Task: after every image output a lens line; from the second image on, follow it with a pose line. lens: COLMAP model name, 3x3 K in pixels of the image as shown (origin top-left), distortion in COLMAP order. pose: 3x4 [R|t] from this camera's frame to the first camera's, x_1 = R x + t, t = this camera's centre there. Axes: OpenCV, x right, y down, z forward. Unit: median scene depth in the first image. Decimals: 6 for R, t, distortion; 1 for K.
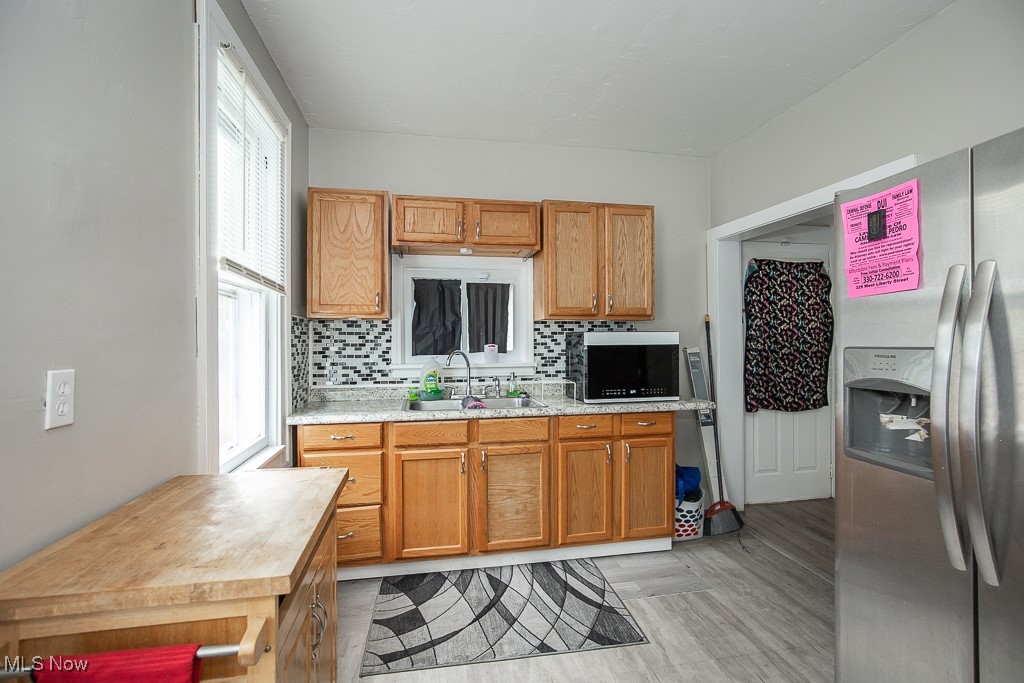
lens RADIAL K [[471.6, 0, 512.6], [0, 471.6, 336.9], [0, 0, 1]] dist [-0.000278, -0.000044]
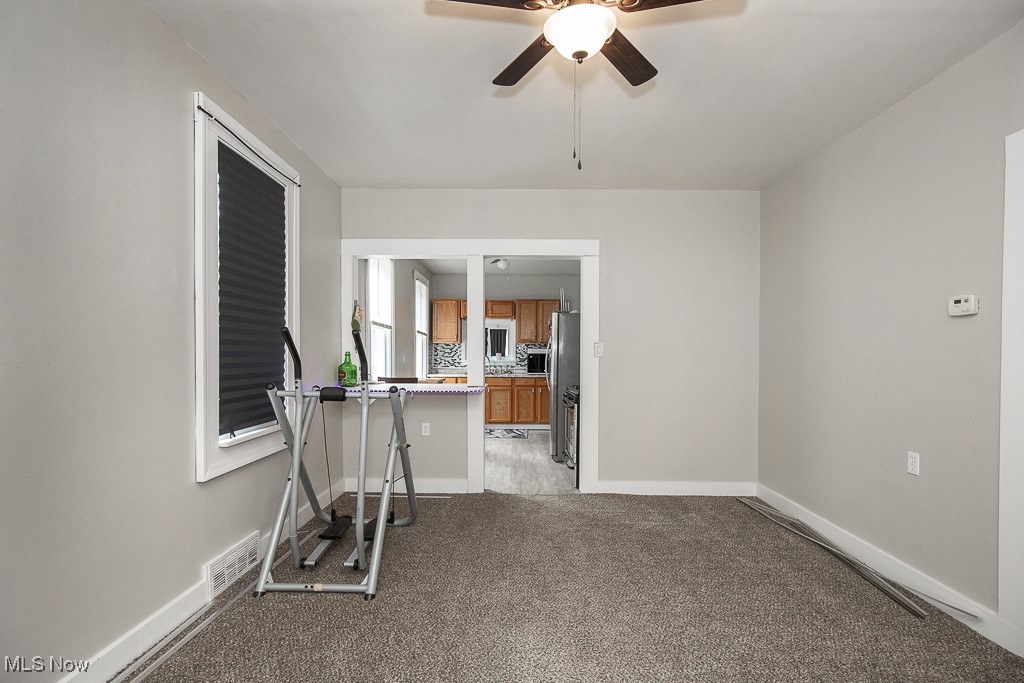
lens RADIAL K [[471.6, 0, 511.2], [0, 471.6, 349.9], [0, 0, 1]] dist [-0.000278, -0.000044]
pose [[0.979727, 0.009039, -0.200134, 0.578826], [-0.009001, 0.999959, 0.001101, -0.005325], [0.200136, 0.000723, 0.979768, -1.628963]]
